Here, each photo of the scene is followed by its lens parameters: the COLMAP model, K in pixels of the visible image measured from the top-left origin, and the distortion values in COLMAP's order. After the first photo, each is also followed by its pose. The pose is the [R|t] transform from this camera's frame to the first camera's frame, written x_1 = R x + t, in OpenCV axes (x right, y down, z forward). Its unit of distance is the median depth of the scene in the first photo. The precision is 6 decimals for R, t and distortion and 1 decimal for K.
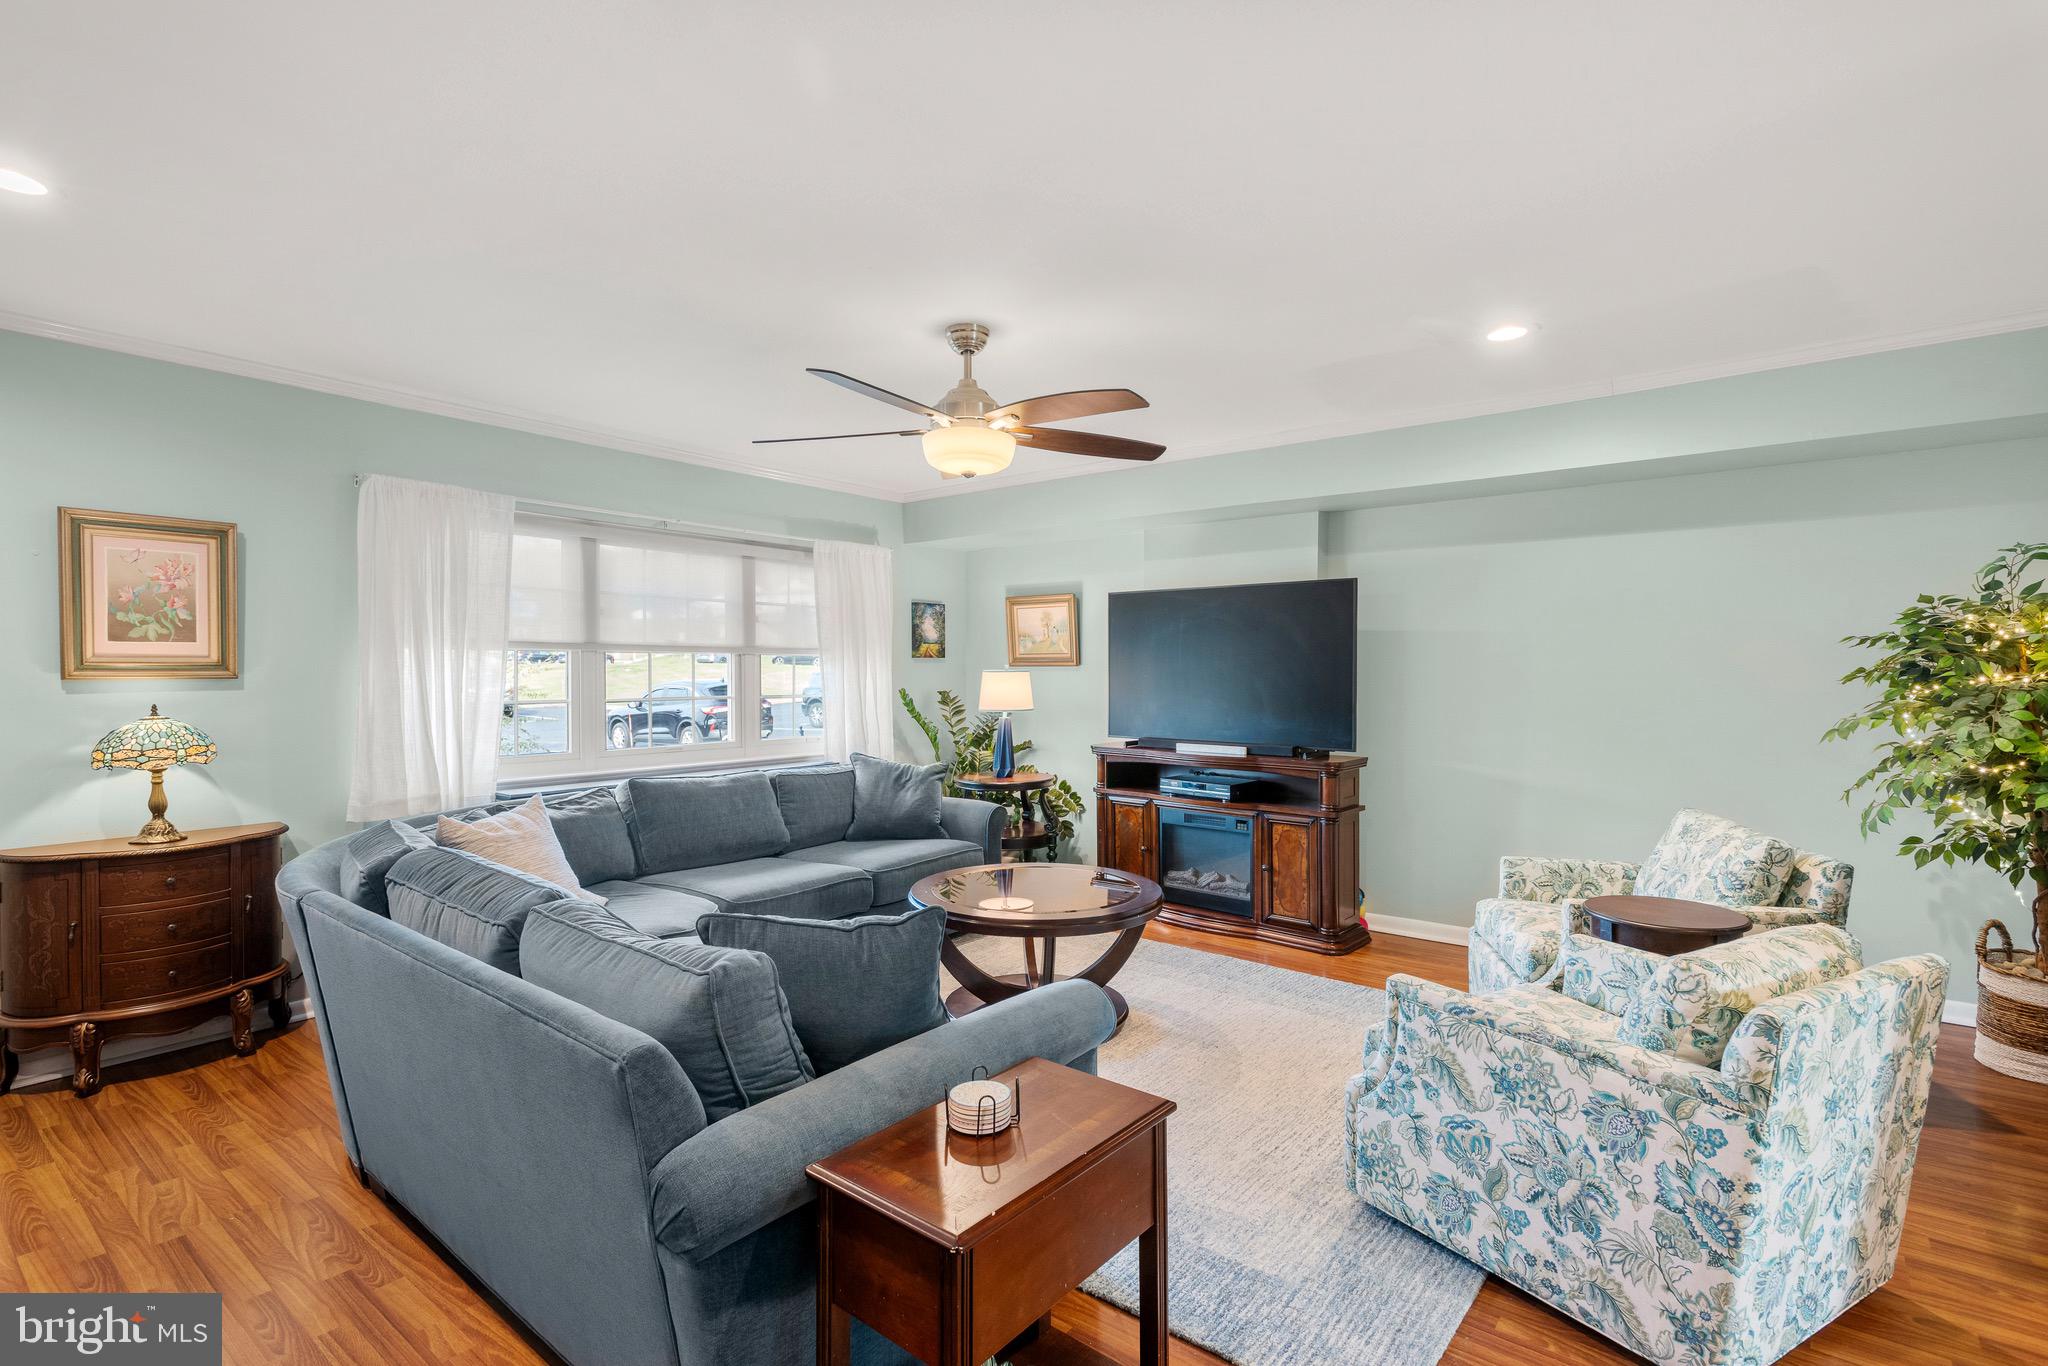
lens RADIAL K [[985.6, 0, 1021.9], [0, 985.6, 673.0], [0, 0, 1]] dist [0.019619, -0.000481]
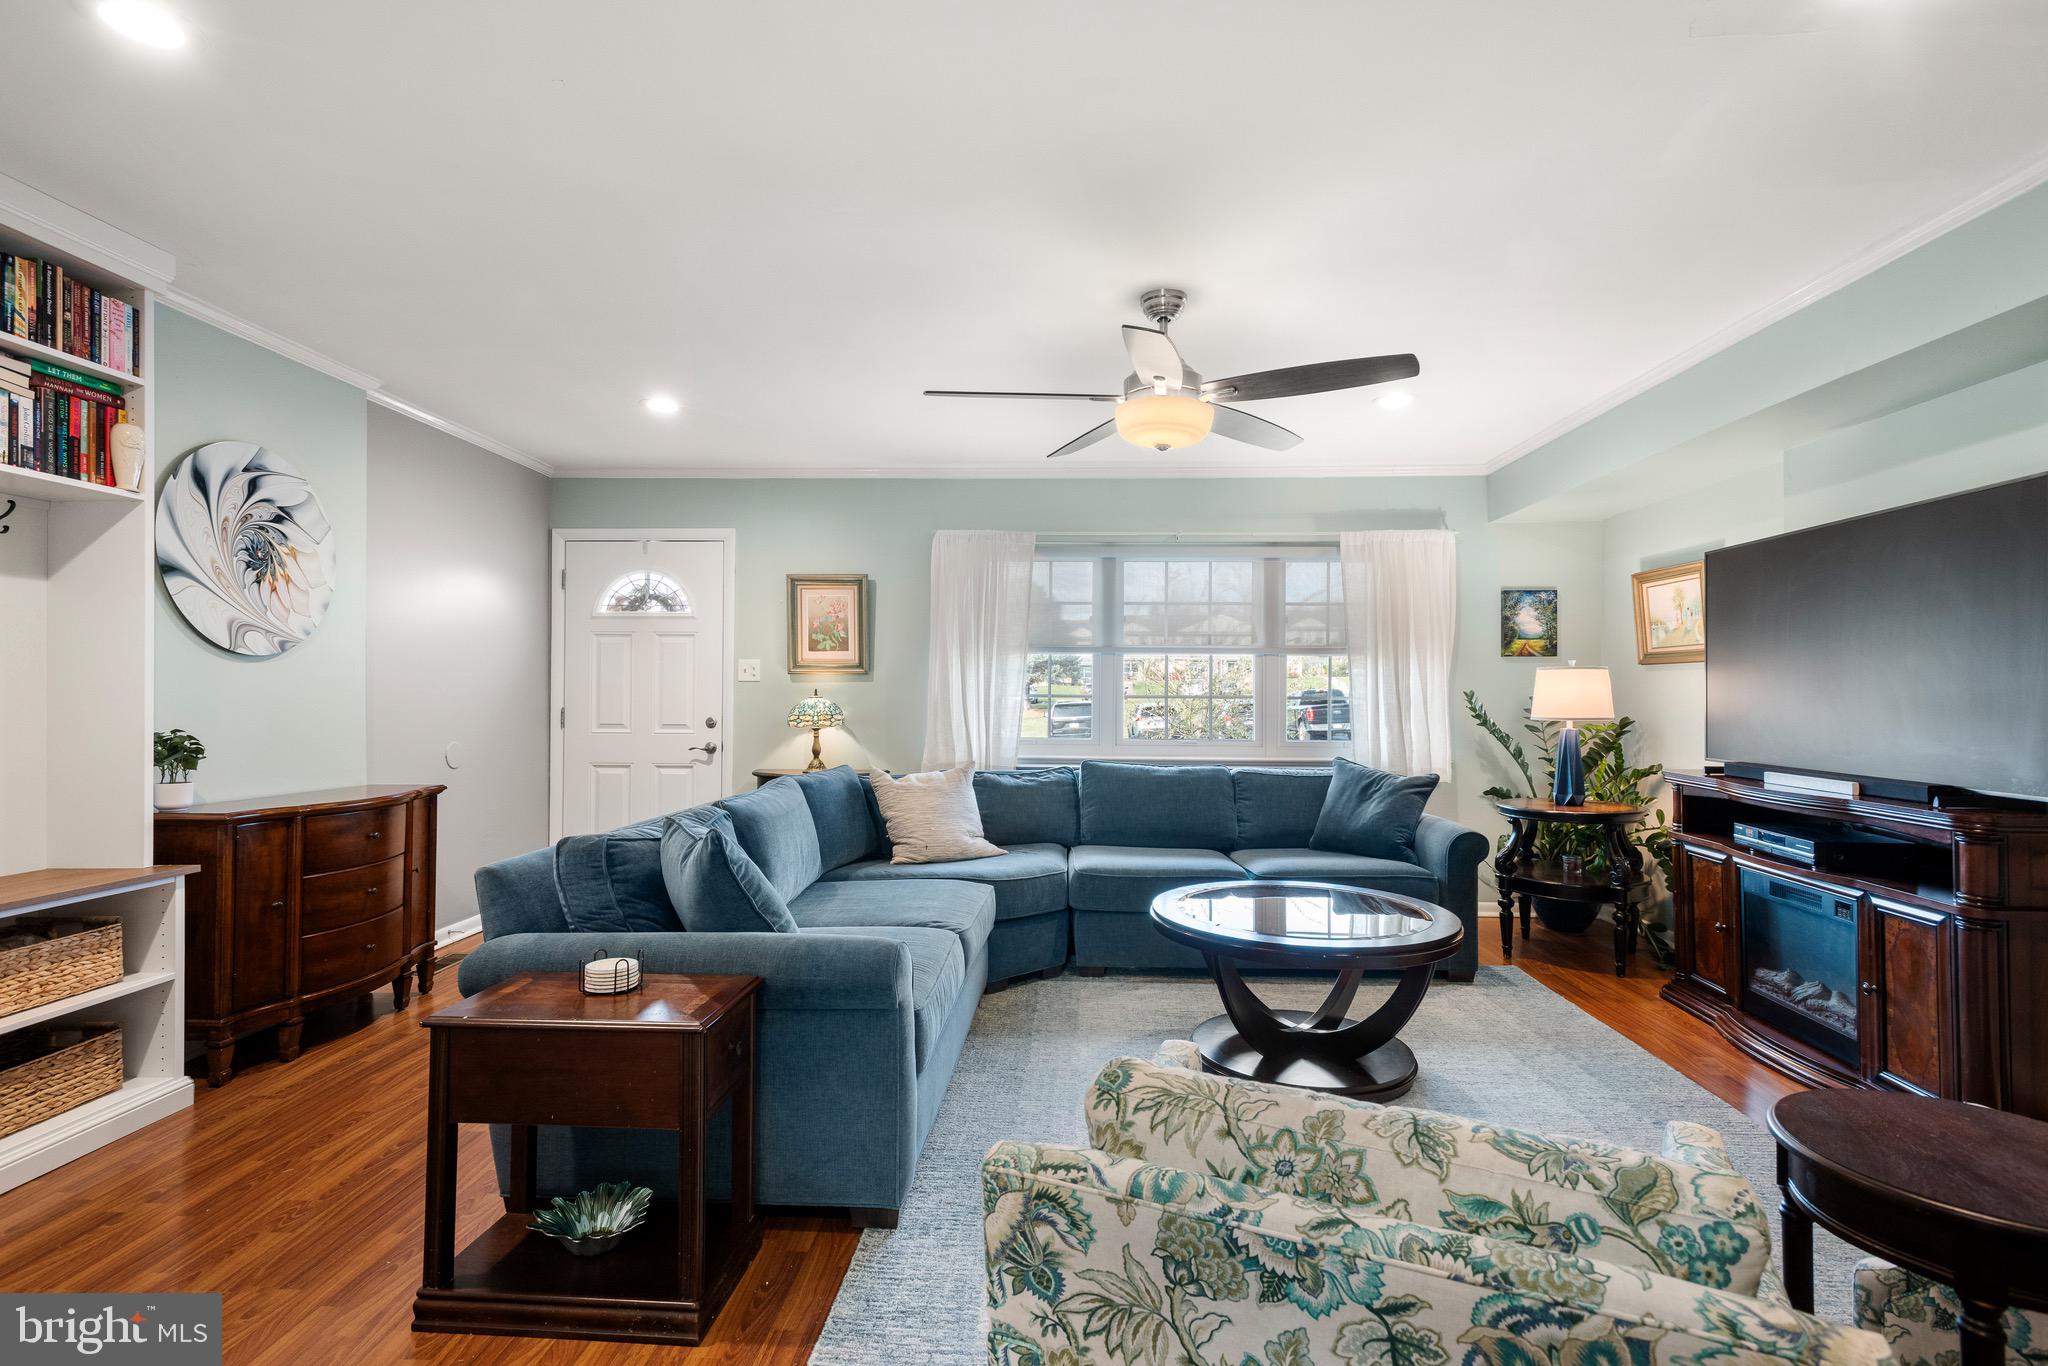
lens RADIAL K [[965.8, 0, 1022.5], [0, 965.8, 684.8], [0, 0, 1]] dist [0.014643, -0.000555]
pose [[0.580369, -0.002486, -0.814350, 0.429409], [-0.007081, 0.999942, -0.008099, 0.024207], [0.814323, 0.010467, 0.580318, 0.246954]]
